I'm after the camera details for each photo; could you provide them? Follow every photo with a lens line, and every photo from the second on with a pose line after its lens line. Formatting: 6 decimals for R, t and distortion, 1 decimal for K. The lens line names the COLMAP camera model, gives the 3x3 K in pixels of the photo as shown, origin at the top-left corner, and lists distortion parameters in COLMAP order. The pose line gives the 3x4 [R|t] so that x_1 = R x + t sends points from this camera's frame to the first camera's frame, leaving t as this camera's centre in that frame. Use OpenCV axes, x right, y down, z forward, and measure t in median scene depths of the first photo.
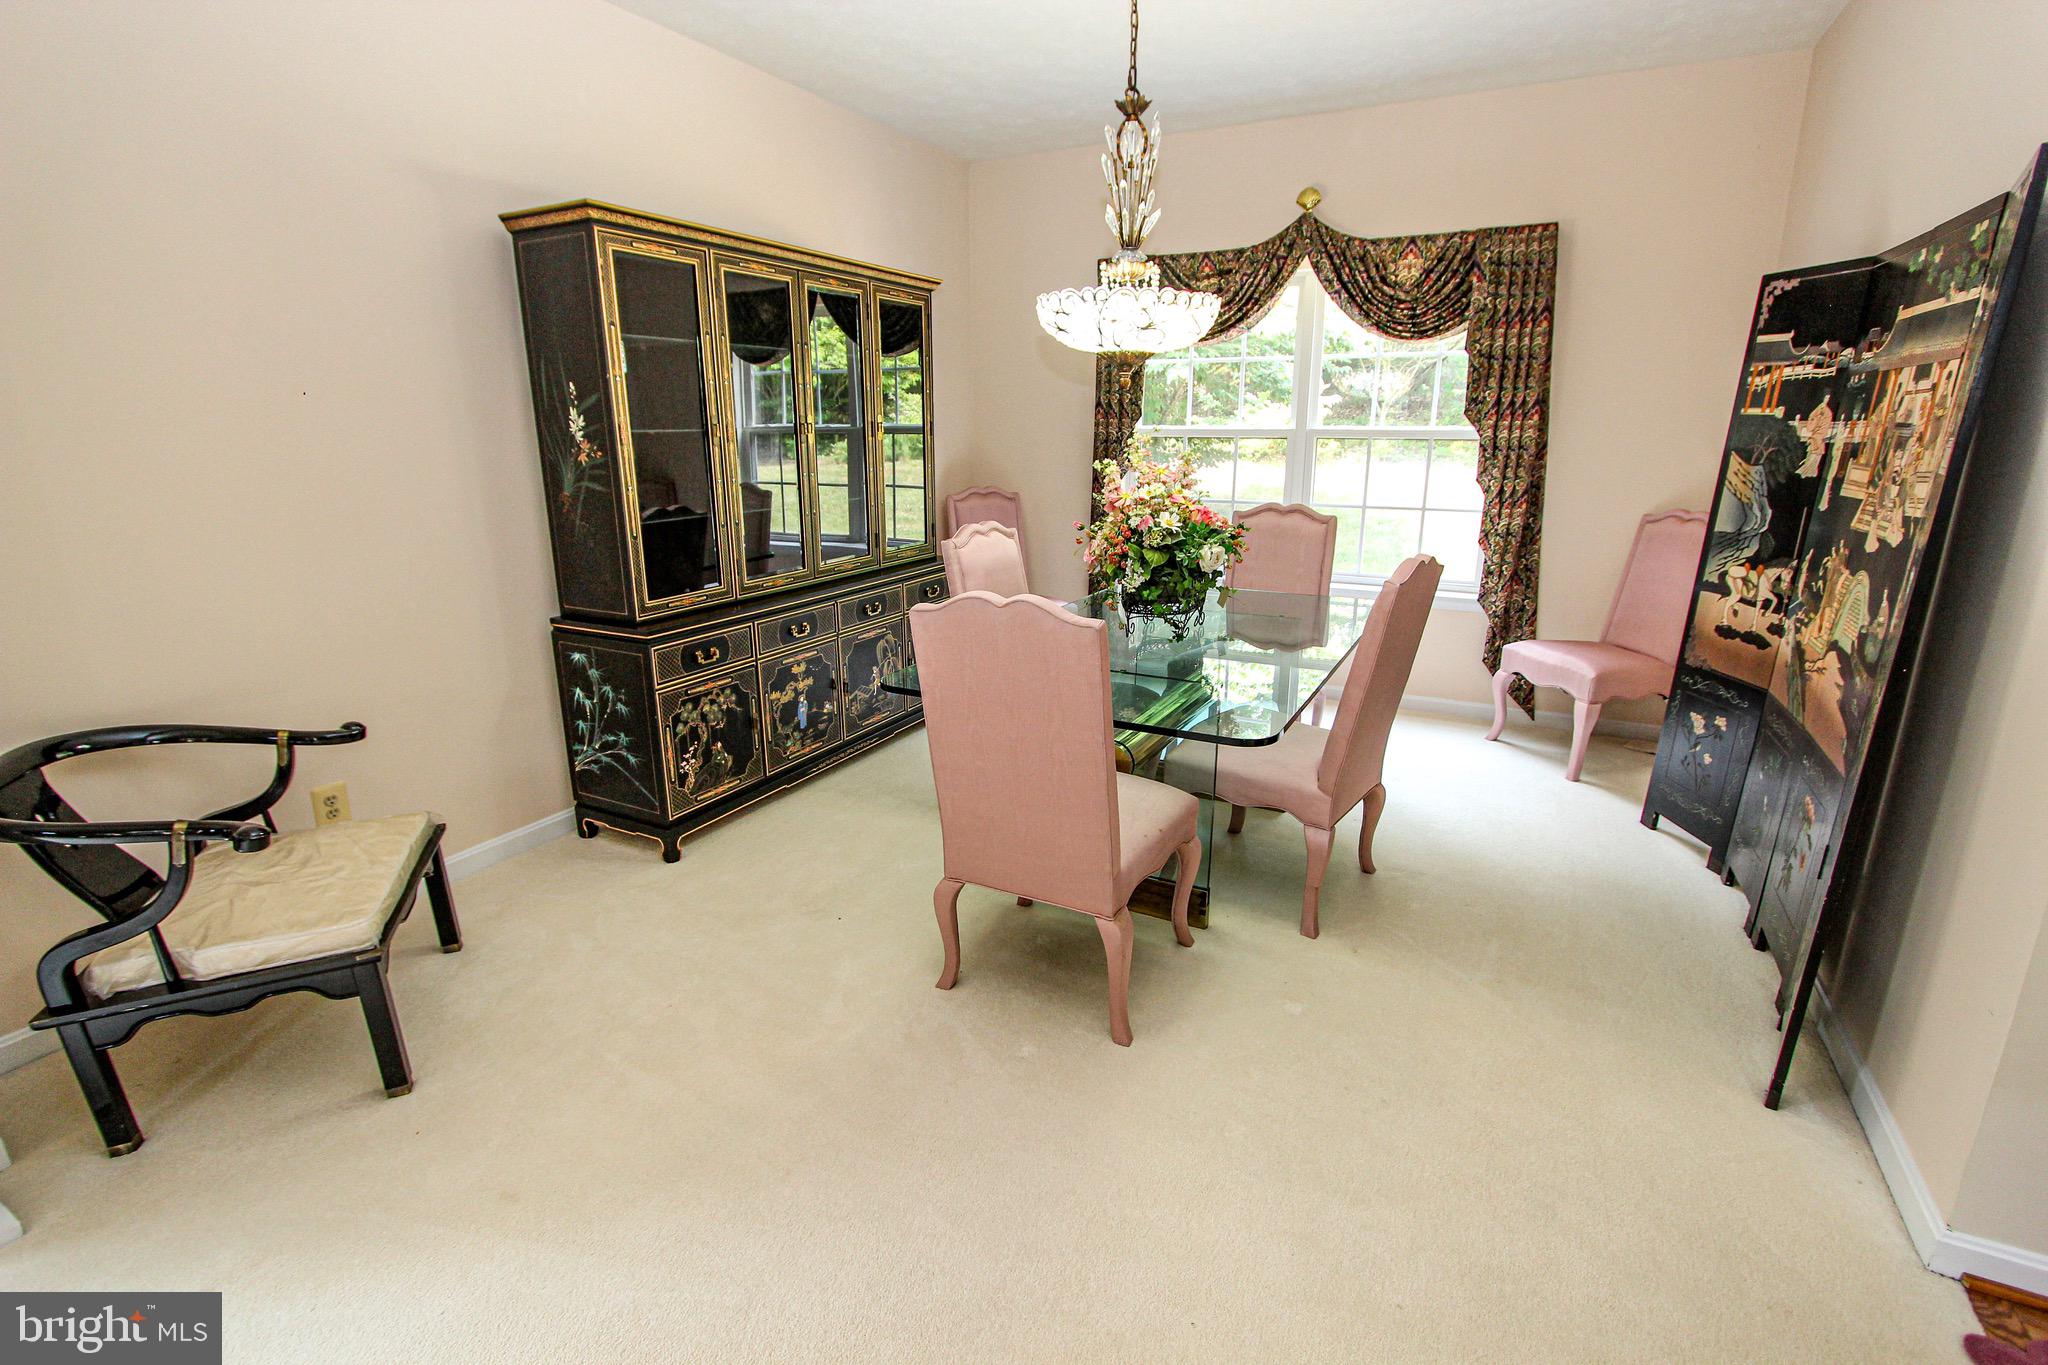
lens RADIAL K [[949.9, 0, 1029.1], [0, 949.9, 687.1], [0, 0, 1]] dist [-0.019930, 0.003069]
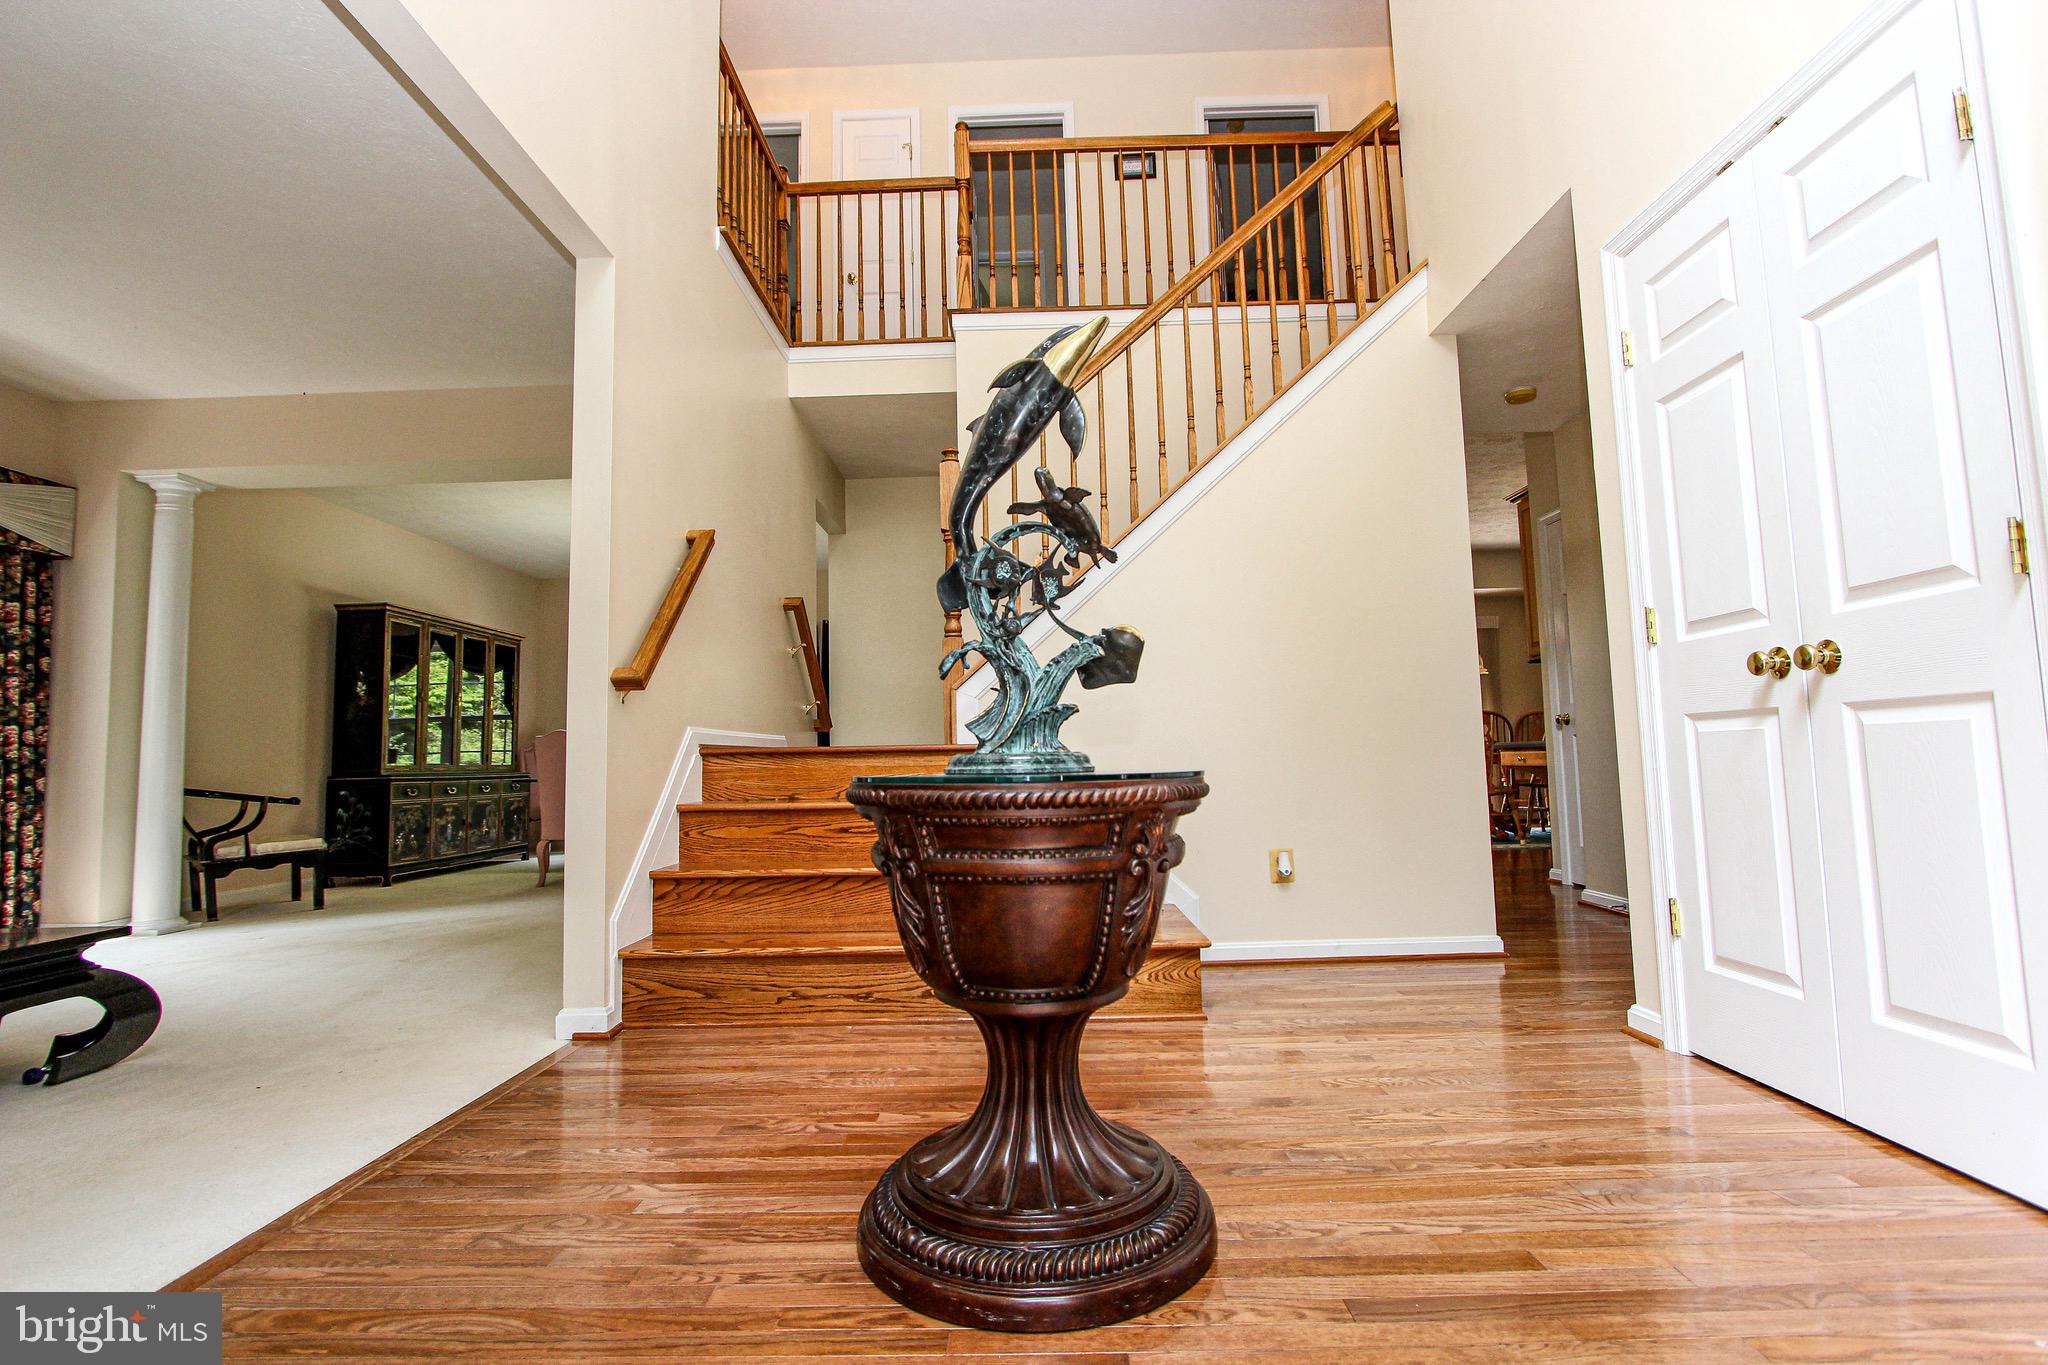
lens RADIAL K [[949.9, 0, 1024.8], [0, 949.9, 684.1], [0, 0, 1]] dist [-0.019930, 0.003069]
pose [[0.897038, 0.020363, 0.441484, -0.036991], [0.136454, 0.937371, -0.320492, 0.621361], [-0.420360, 0.347736, 0.838079, -1.497984]]
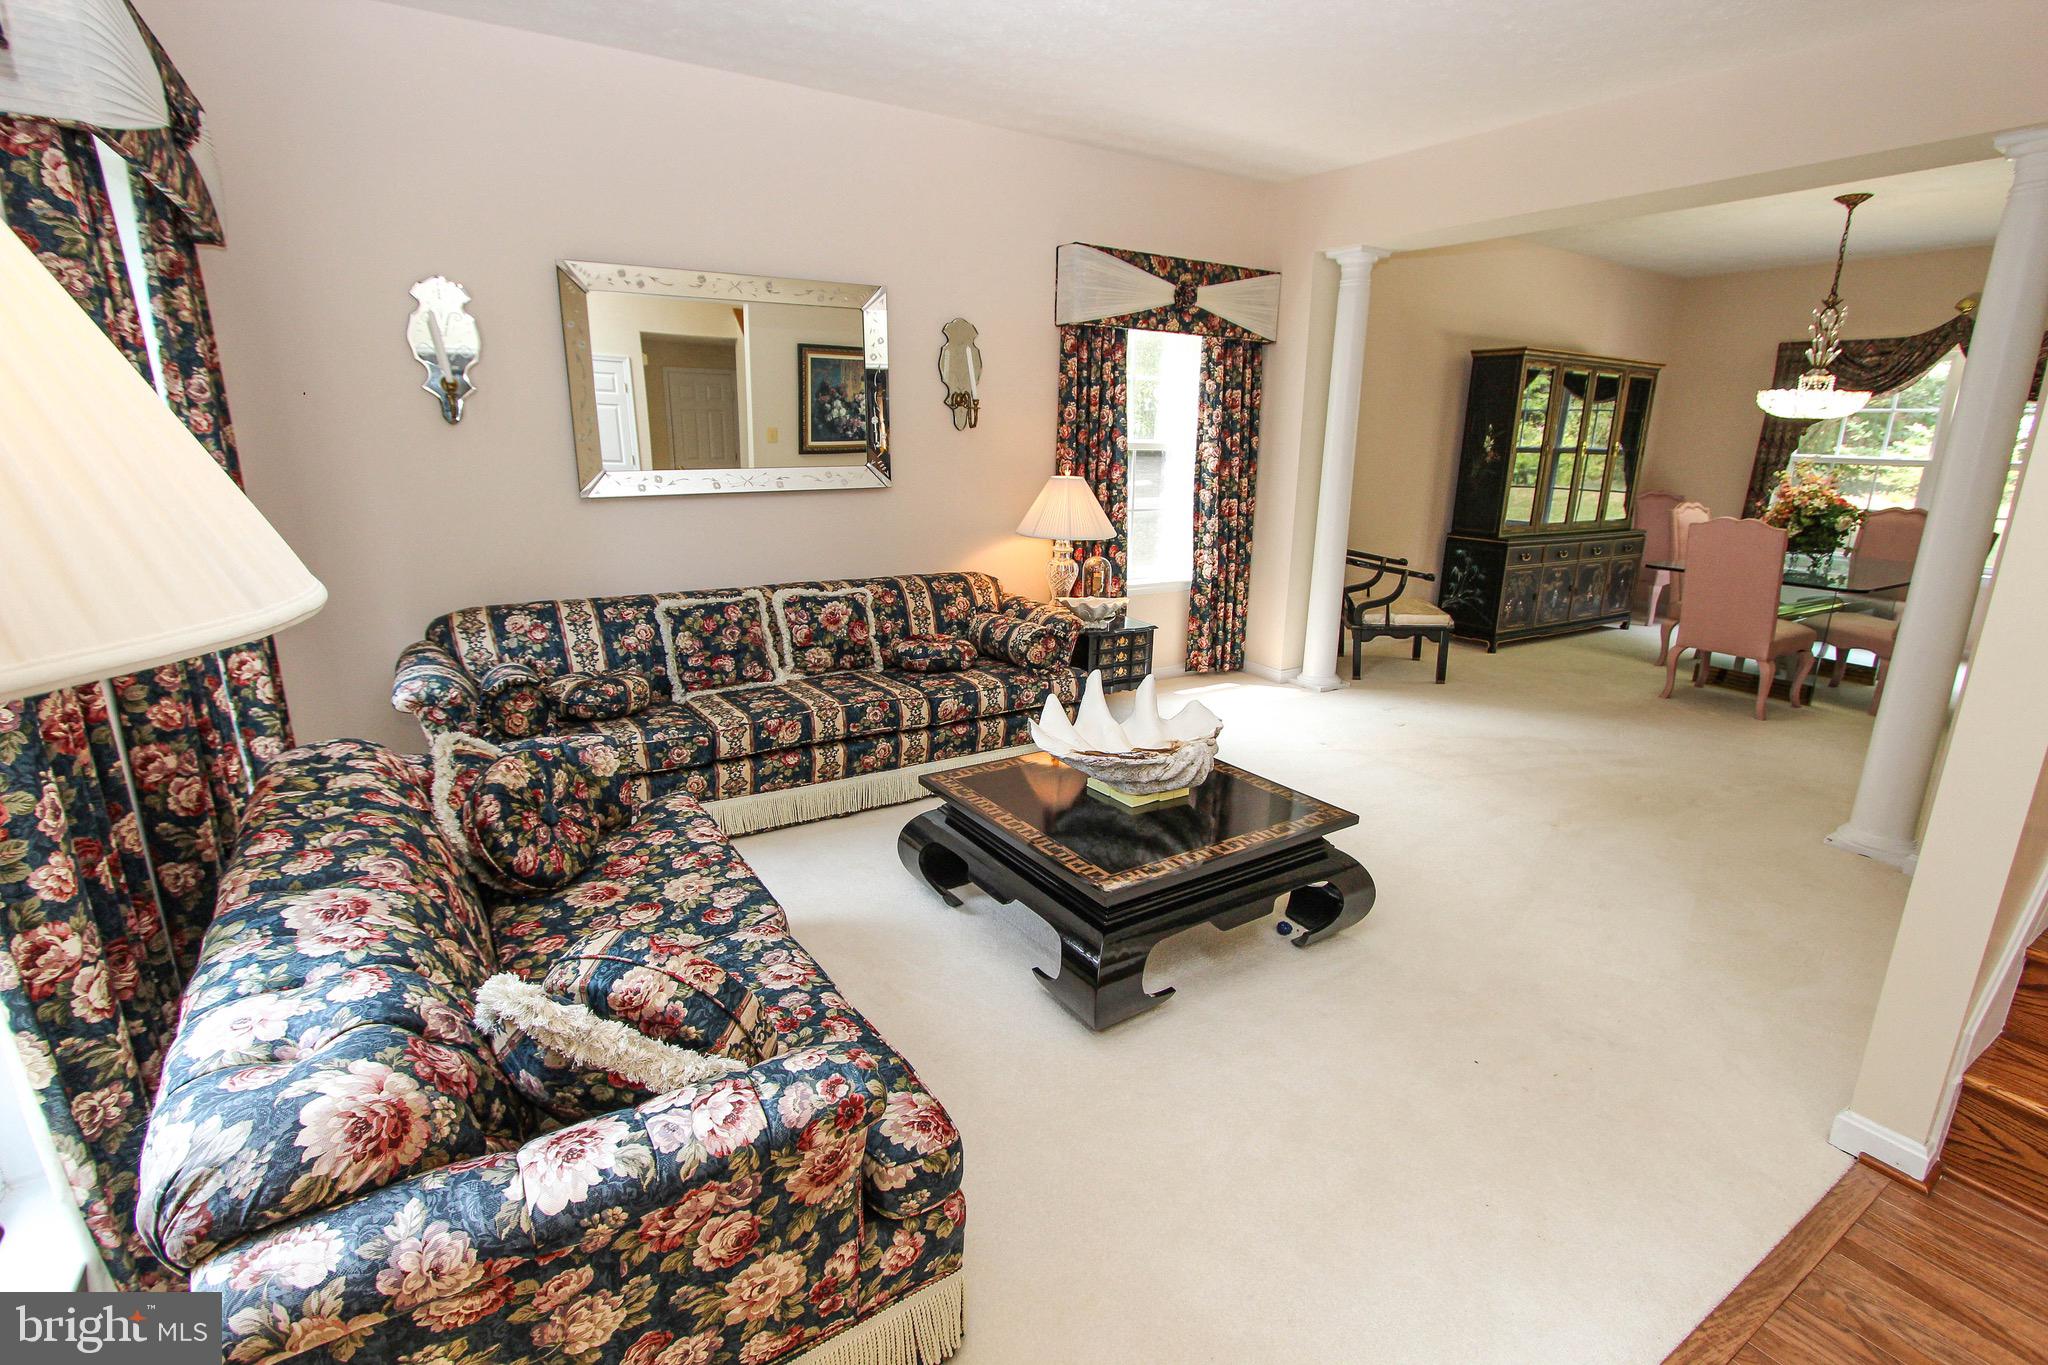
lens RADIAL K [[949.9, 0, 1029.3], [0, 949.9, 678.3], [0, 0, 1]] dist [-0.019930, 0.003069]
pose [[0.861709, 0.147888, -0.485373, -0.234875], [-0.158435, 0.987177, 0.019504, 0.356536], [0.482033, 0.060093, 0.874090, -1.291017]]
